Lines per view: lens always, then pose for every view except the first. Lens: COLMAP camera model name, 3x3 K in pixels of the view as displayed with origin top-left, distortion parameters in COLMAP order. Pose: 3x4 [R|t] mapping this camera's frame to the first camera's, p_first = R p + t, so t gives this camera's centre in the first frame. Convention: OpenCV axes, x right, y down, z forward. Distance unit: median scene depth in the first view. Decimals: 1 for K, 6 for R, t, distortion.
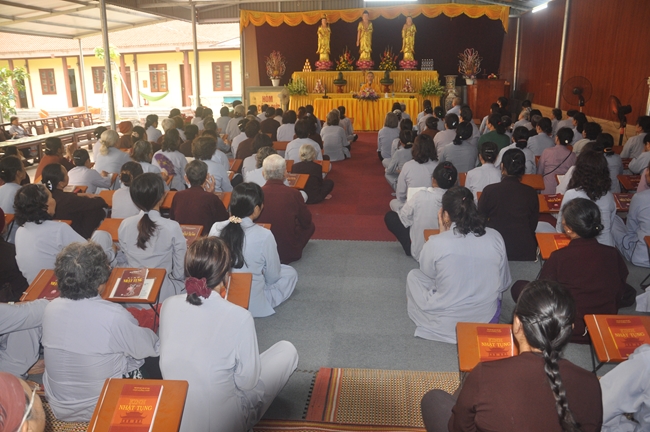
lens RADIAL K [[512.2, 0, 324.1], [0, 512.2, 217.0], [0, 0, 1]] dist [-0.156786, 0.112043]
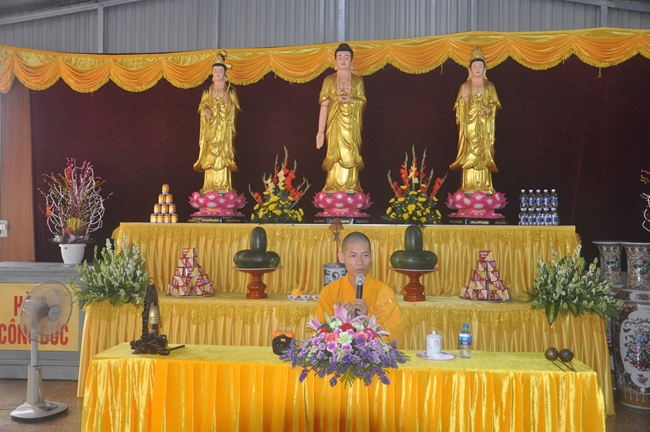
lens RADIAL K [[600.2, 0, 323.8], [0, 600.2, 216.8], [0, 0, 1]] dist [-0.026635, 0.000000]
pose [[0.999456, 0.018705, 0.027169, 0.060127], [-0.010239, 0.958913, -0.283514, -0.187851], [-0.031356, 0.283082, 0.958583, 0.643193]]
